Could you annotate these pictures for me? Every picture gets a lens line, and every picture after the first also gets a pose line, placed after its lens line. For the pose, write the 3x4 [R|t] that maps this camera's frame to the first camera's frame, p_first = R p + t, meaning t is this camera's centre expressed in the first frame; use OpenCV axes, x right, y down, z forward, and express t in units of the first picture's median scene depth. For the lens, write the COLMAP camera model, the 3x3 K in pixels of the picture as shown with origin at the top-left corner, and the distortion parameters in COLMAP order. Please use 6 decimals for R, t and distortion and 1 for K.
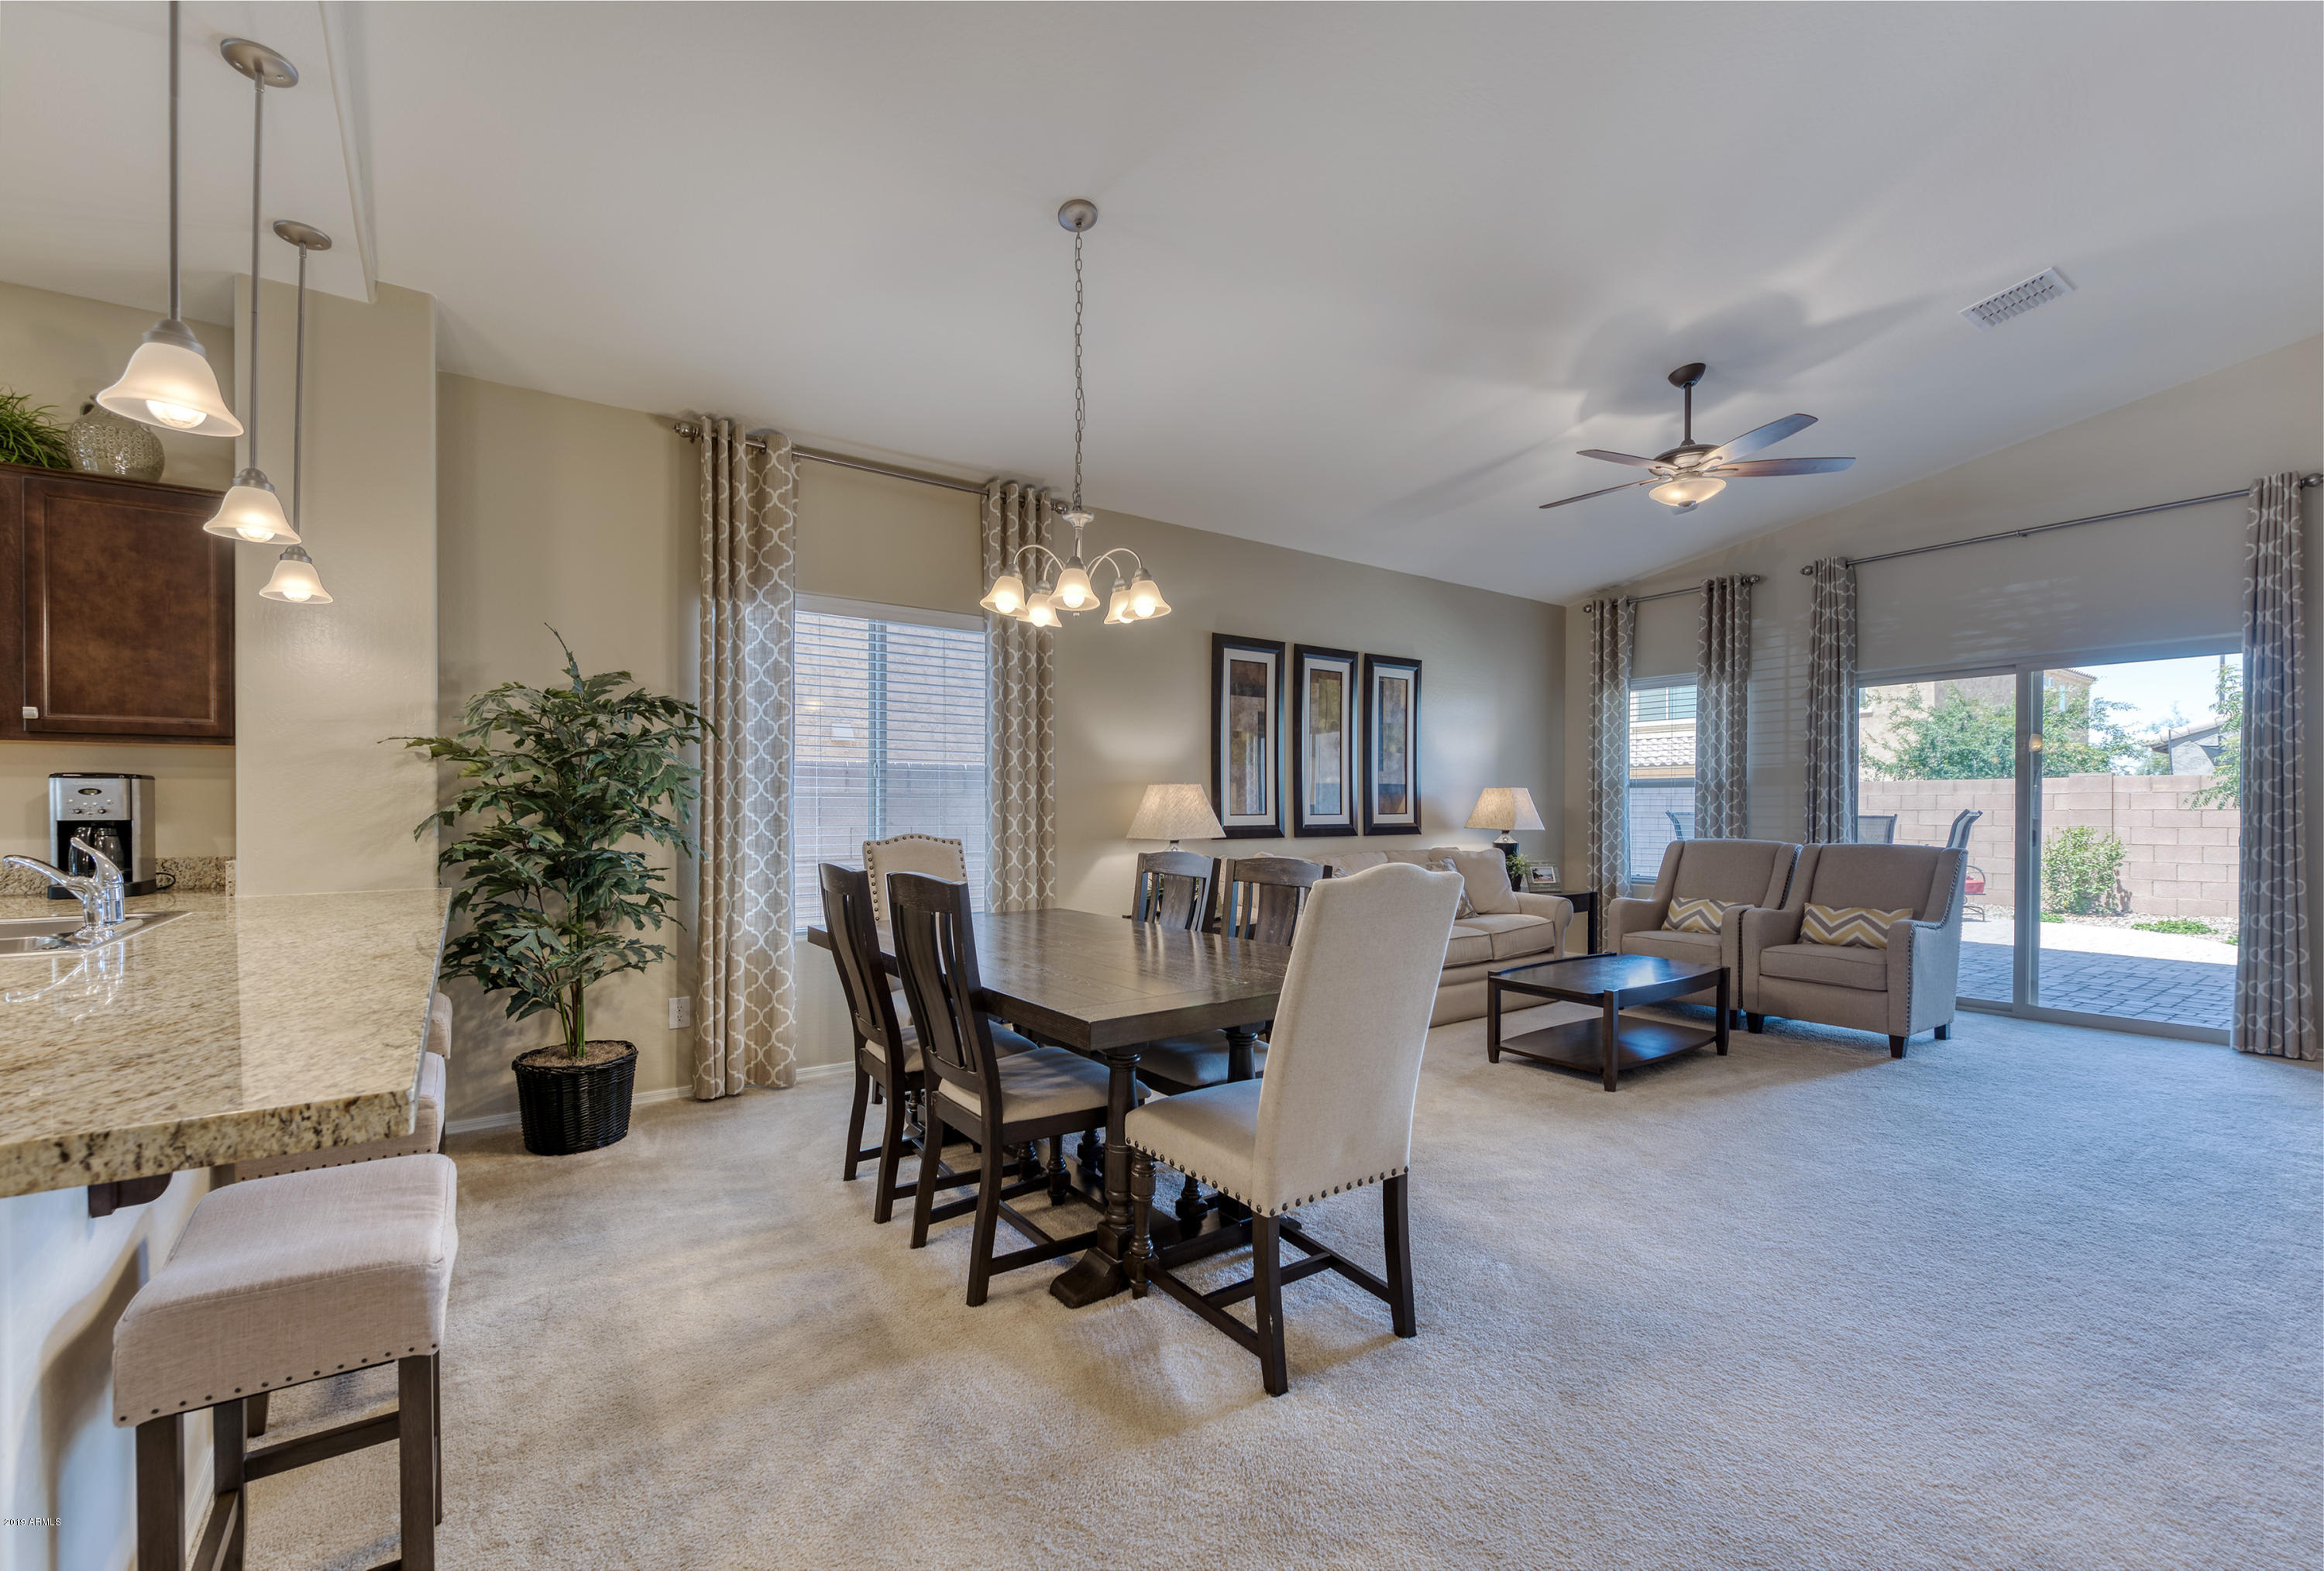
lens RADIAL K [[1116.1, 0, 1077.9], [0, 1116.1, 816.9], [0, 0, 1]] dist [-0.003472, -0.001664]
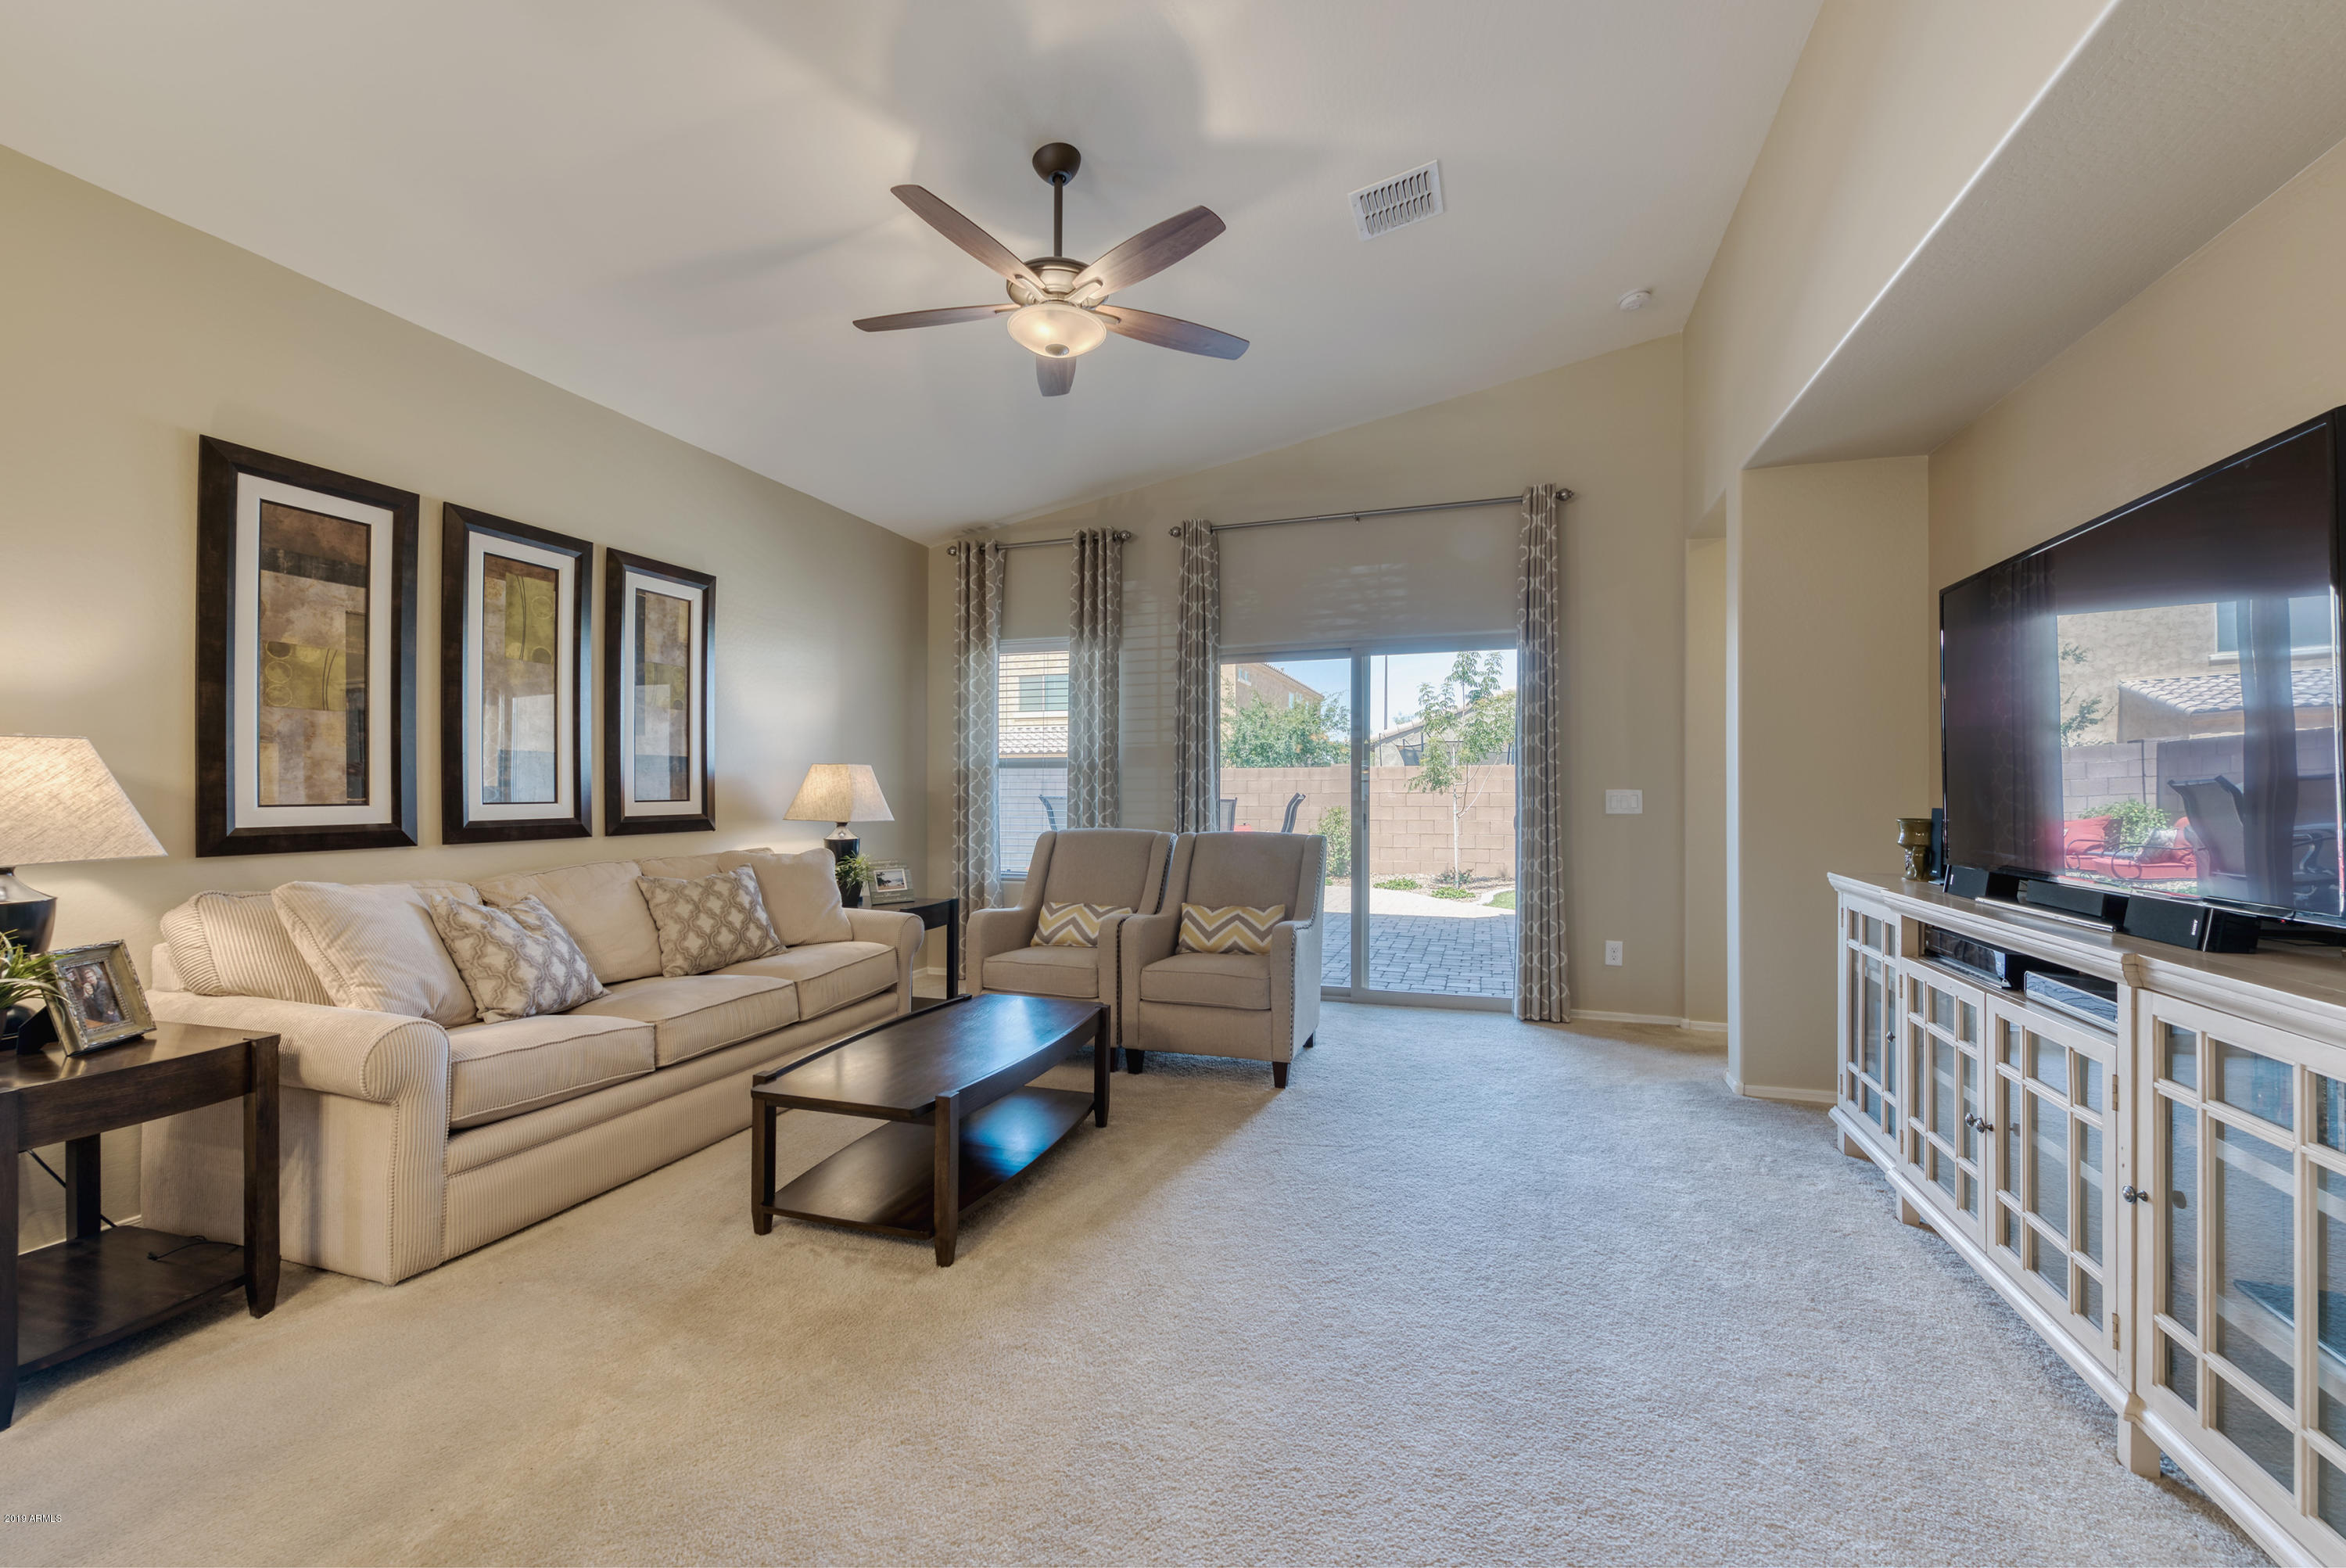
lens RADIAL K [[964.4, 0, 1182.7], [0, 964.4, 785.4], [0, 0, 1]] dist [-0.000978, 0.000244]
pose [[0.810780, 0.003660, 0.585339, 0.208646], [0.004978, 0.999901, -0.013147, -0.003017], [-0.585329, 0.013574, 0.810682, 0.378602]]
